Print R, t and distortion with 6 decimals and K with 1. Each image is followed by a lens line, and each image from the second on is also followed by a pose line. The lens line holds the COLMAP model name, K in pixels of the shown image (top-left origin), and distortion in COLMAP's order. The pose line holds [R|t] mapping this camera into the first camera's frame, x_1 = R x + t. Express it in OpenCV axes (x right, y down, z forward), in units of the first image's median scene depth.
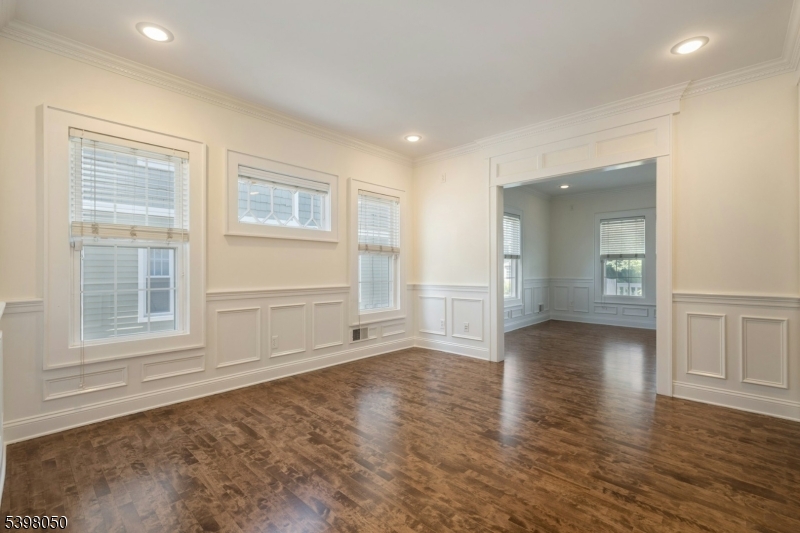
lens RADIAL K [[340.4, 0, 410.4], [0, 340.4, 268.3], [0, 0, 1]] dist [0.000539, 0.000378]
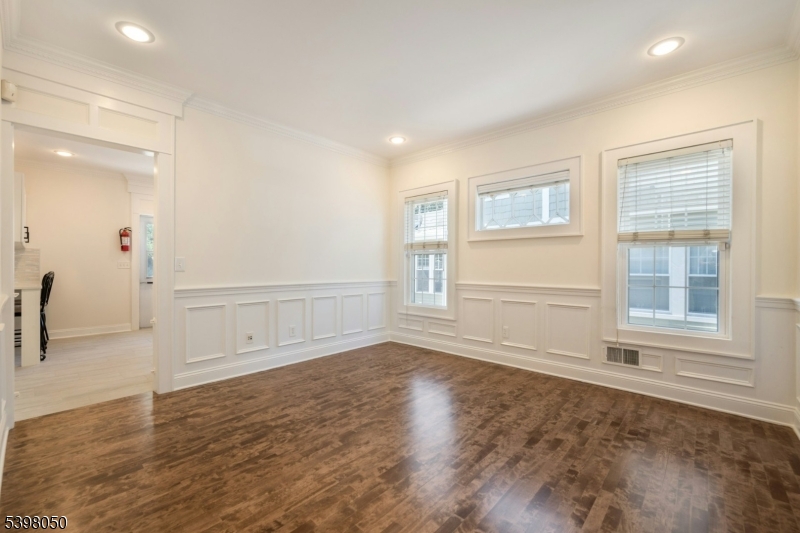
lens RADIAL K [[340.4, 0, 410.4], [0, 340.4, 268.3], [0, 0, 1]] dist [0.000539, 0.000378]
pose [[0.032143, 0.005790, -0.999467, 0.953137], [0.000202, 0.999983, 0.005800, -0.000696], [0.999483, -0.000389, 0.032141, 0.863985]]
